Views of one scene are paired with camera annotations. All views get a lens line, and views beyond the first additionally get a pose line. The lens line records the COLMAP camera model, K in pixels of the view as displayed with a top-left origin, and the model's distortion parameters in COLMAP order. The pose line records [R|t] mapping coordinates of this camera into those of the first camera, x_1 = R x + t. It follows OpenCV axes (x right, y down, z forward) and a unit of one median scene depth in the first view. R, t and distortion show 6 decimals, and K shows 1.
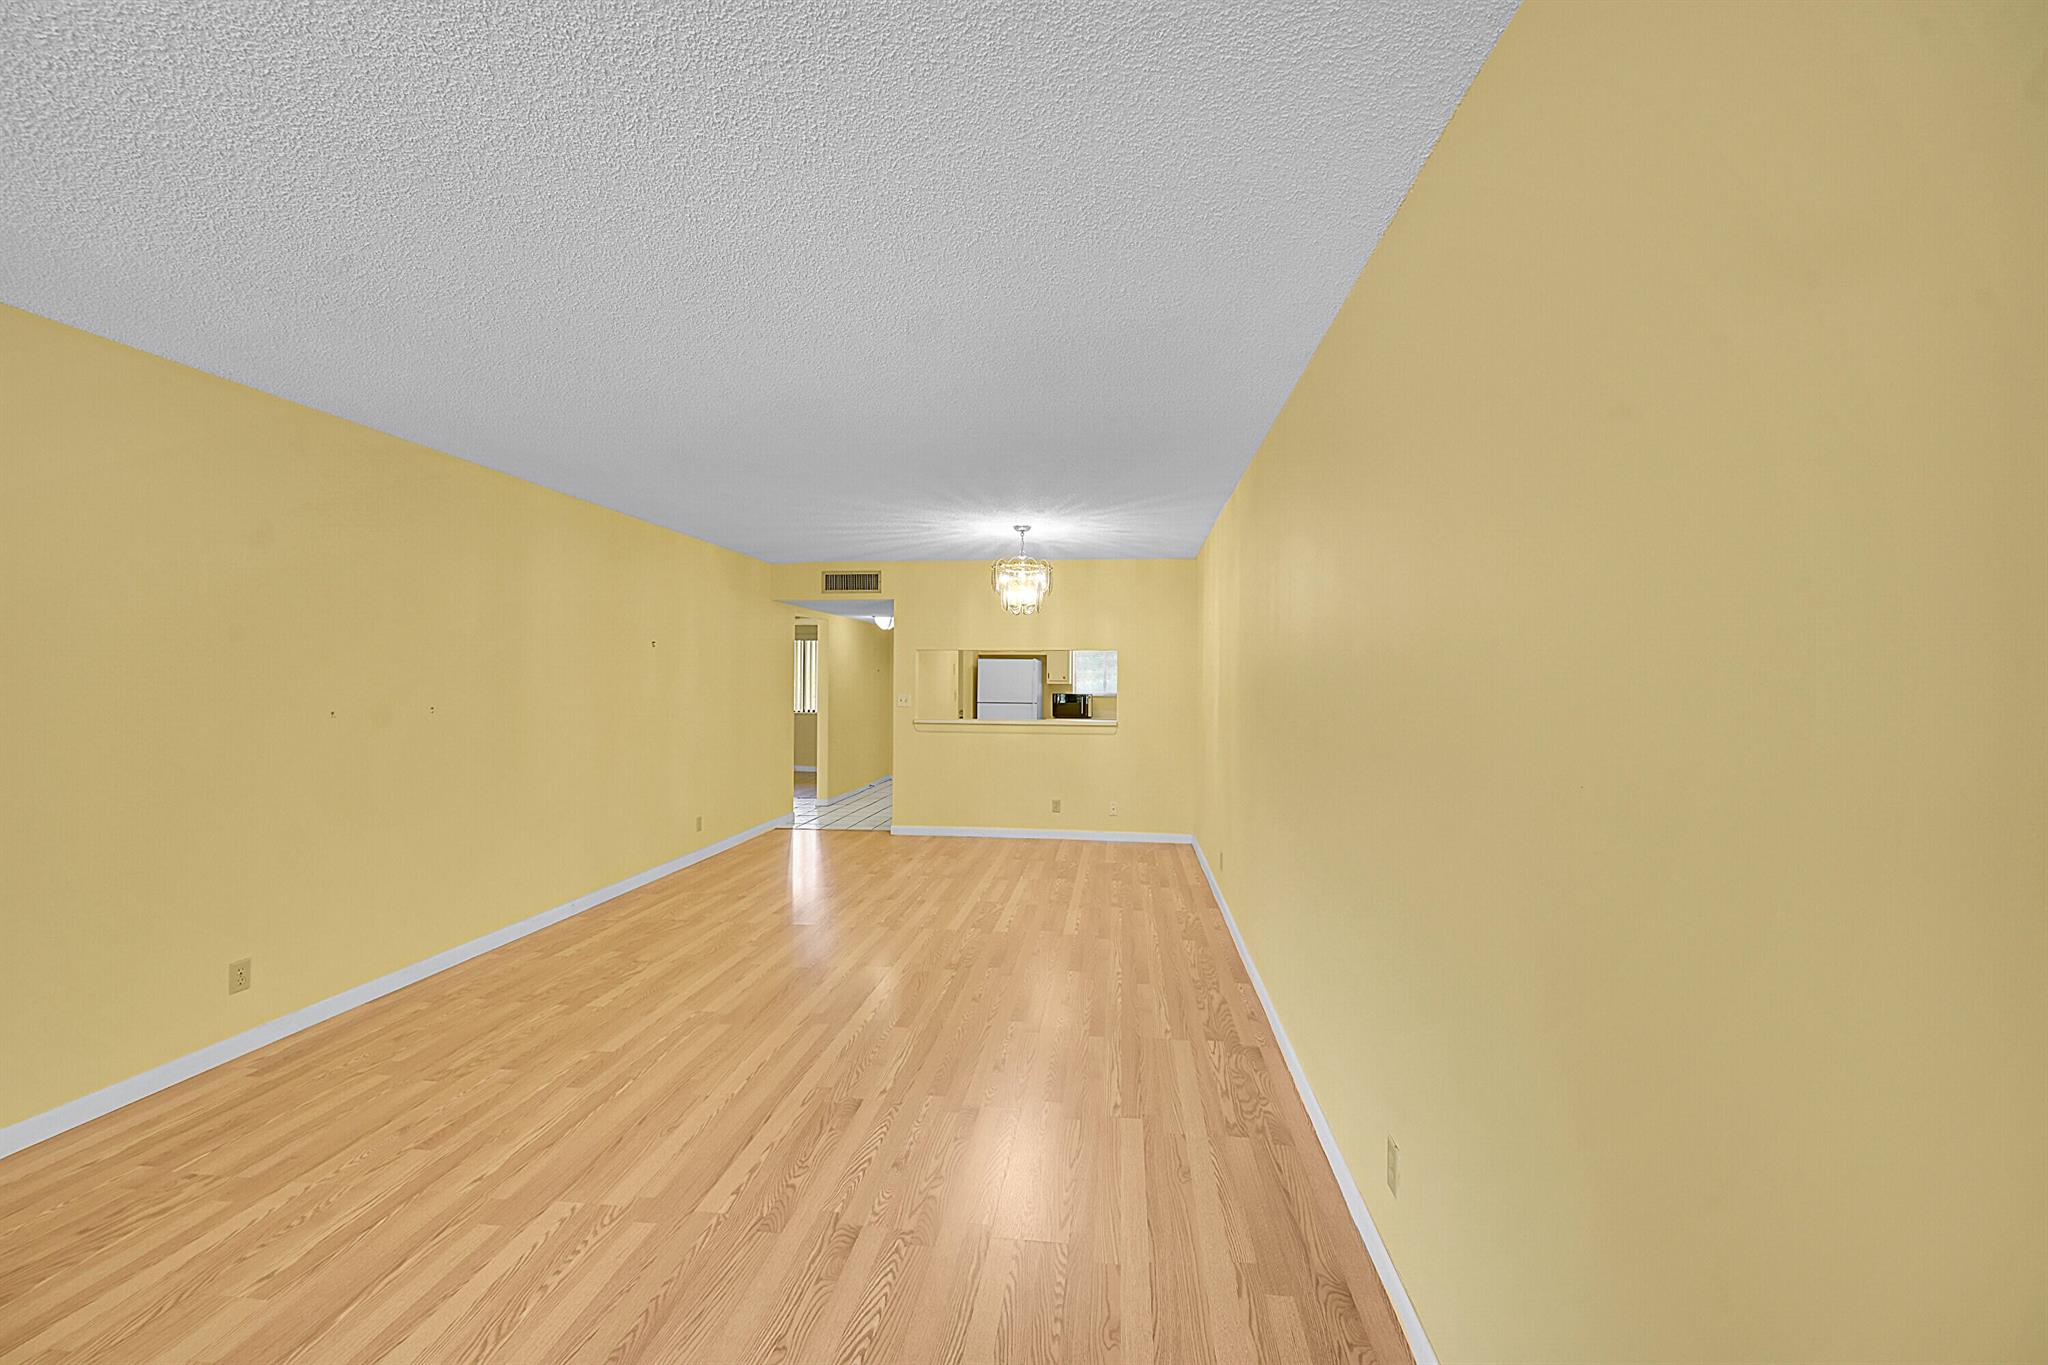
lens RADIAL K [[804.5, 0, 1030.1], [0, 804.5, 679.8], [0, 0, 1]] dist [0.000394, -0.000156]
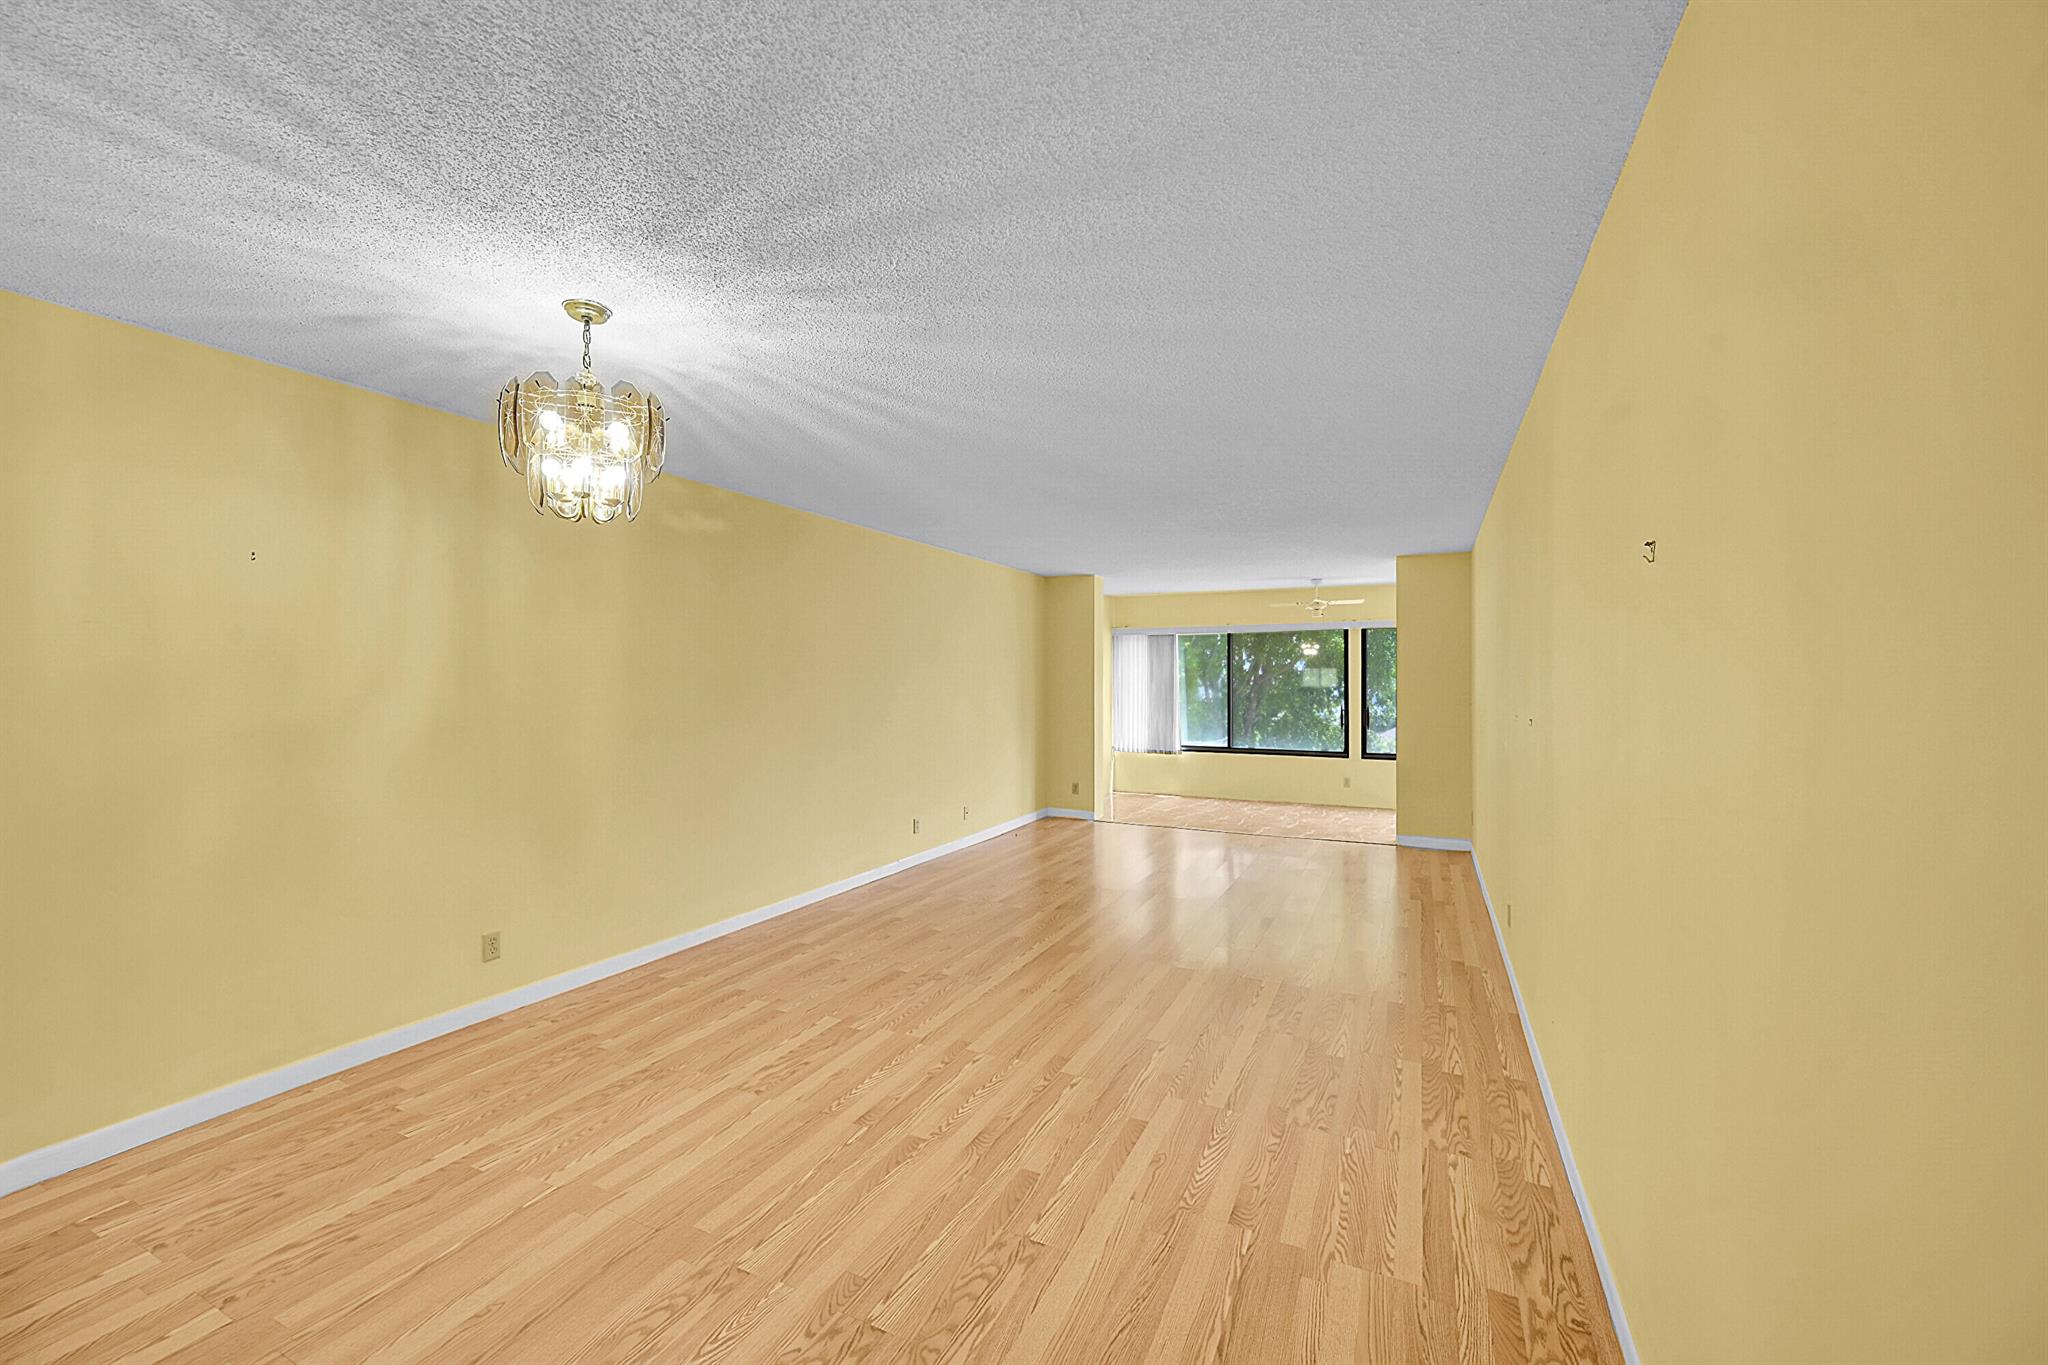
lens RADIAL K [[804.5, 0, 1029.7], [0, 804.5, 683.4], [0, 0, 1]] dist [0.000394, -0.000156]
pose [[-0.943421, -0.006021, 0.331543, -0.416543], [-0.005920, 0.999982, 0.001313, 0.000690], [-0.331545, -0.000725, -0.943439, 1.508815]]
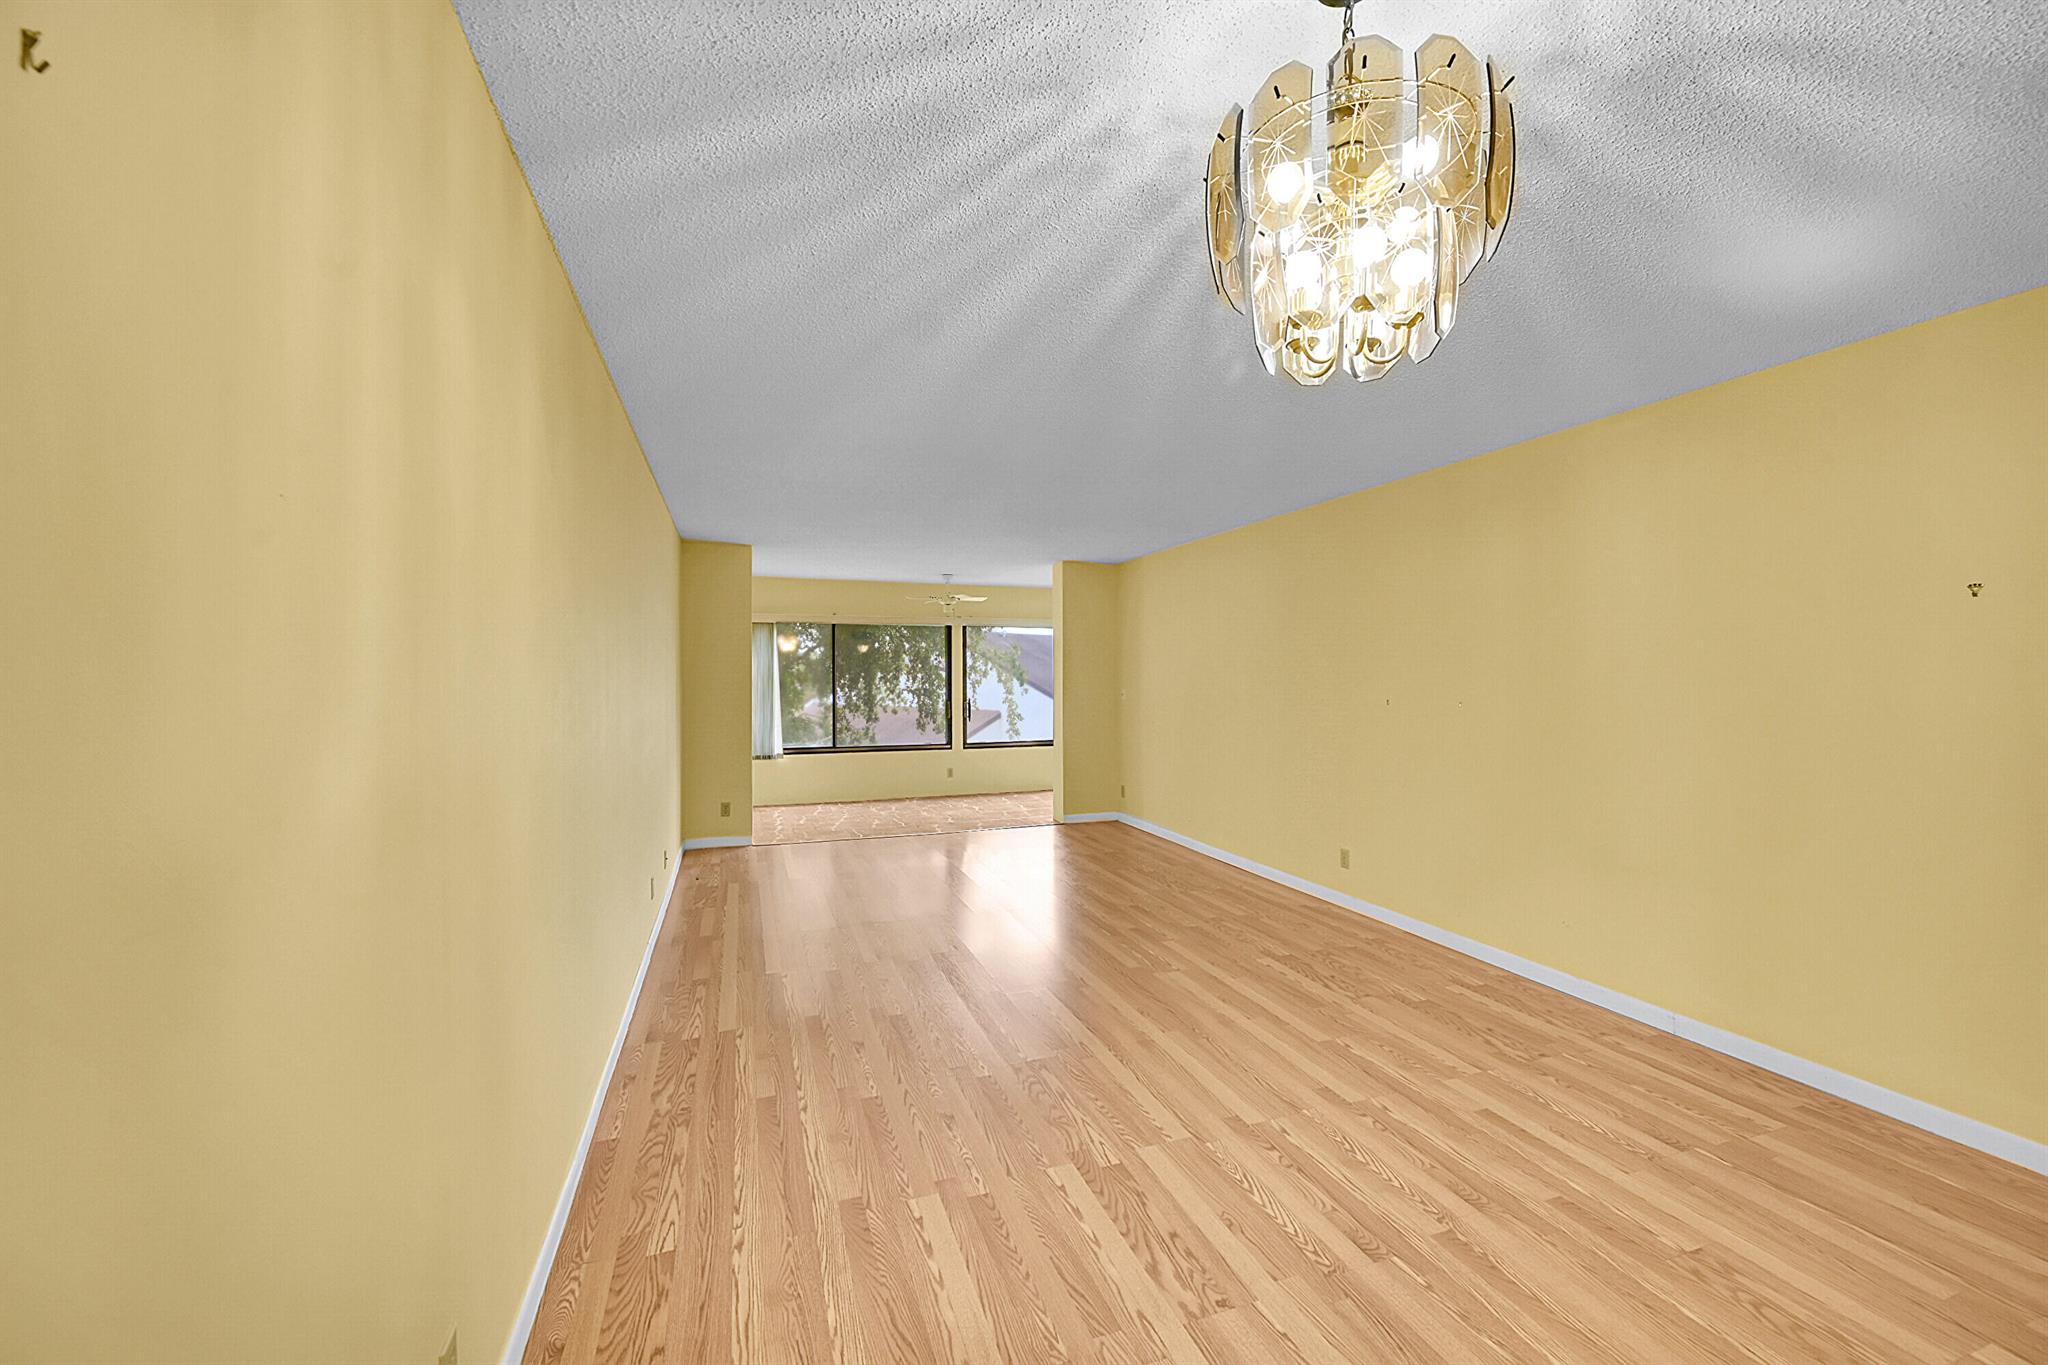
lens RADIAL K [[804.5, 0, 1030.5], [0, 804.5, 683.1], [0, 0, 1]] dist [0.000394, -0.000156]
pose [[-0.896305, 0.002547, -0.443430, 0.187717], [0.000739, 0.999991, 0.004249, 0.004100], [0.443437, 0.003481, -0.896299, 1.328927]]
